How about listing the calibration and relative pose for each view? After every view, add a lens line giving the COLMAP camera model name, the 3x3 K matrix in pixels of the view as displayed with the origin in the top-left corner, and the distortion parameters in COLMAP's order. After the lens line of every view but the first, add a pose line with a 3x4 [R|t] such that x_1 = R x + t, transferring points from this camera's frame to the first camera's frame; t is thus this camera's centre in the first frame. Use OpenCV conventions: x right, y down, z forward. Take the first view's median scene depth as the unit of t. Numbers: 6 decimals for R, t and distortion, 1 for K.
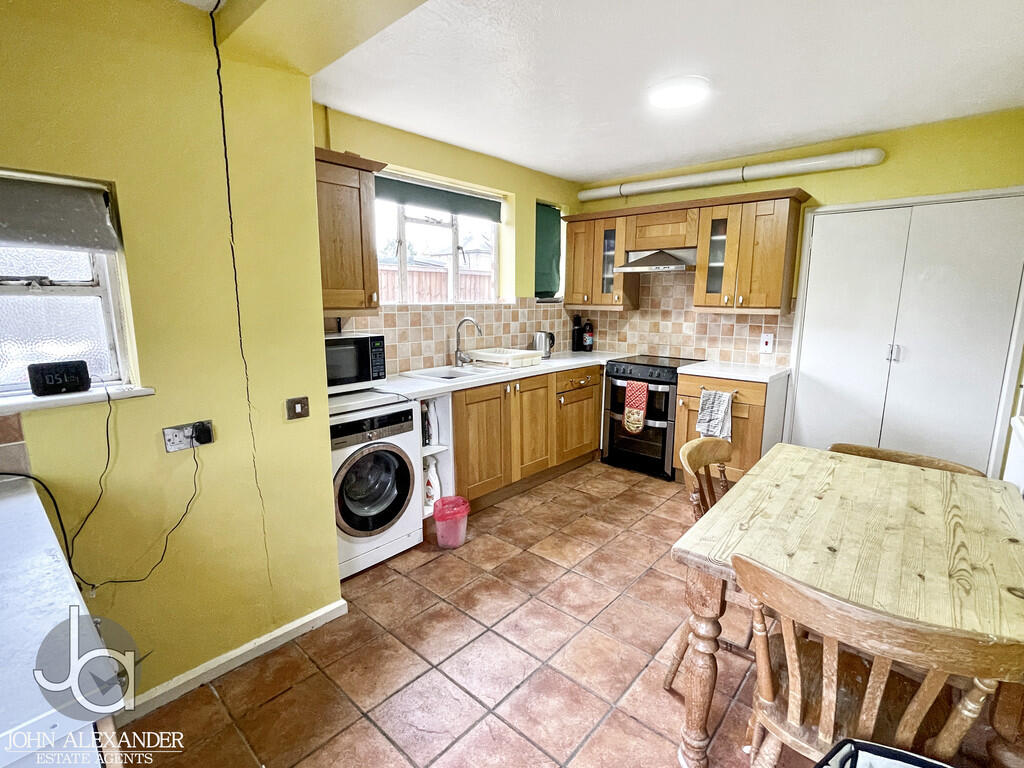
lens RADIAL K [[488.6, 0, 511.4], [0, 488.6, 385.8], [0, 0, 1]] dist [0.002664, -0.000388]
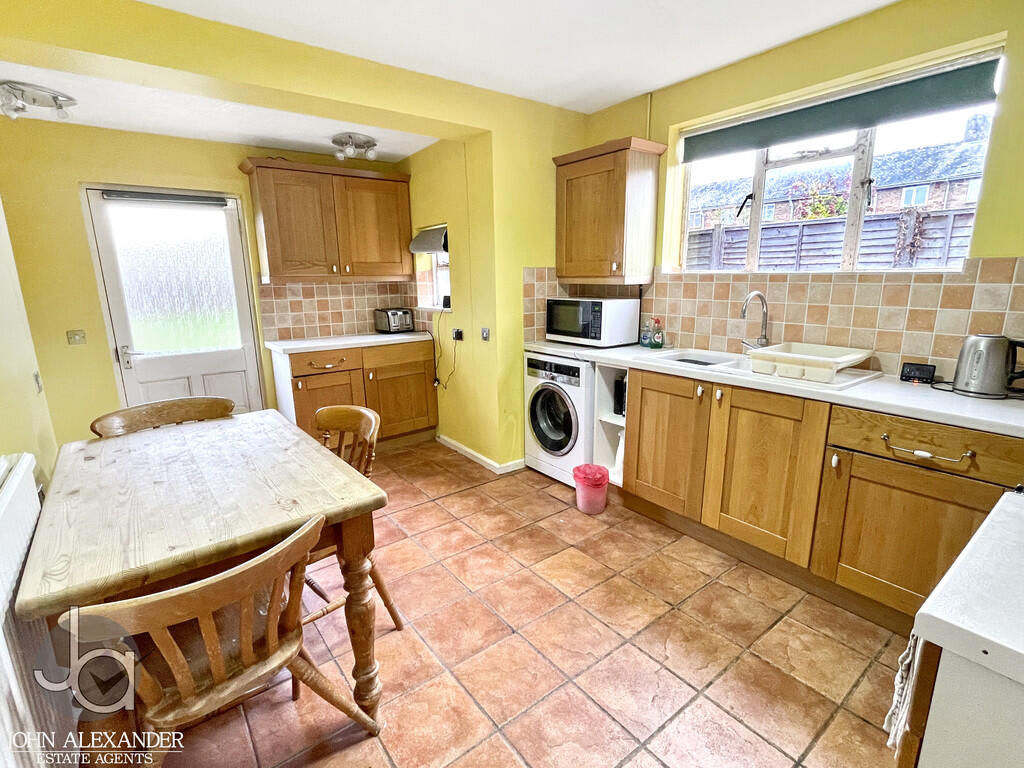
lens RADIAL K [[488.6, 0, 510.8], [0, 488.6, 383.7], [0, 0, 1]] dist [0.002664, -0.000388]
pose [[-0.193181, 0.211949, -0.957997, 0.894192], [-0.163393, 0.955806, 0.244412, -0.162974], [0.967463, 0.203746, -0.150012, 1.003808]]
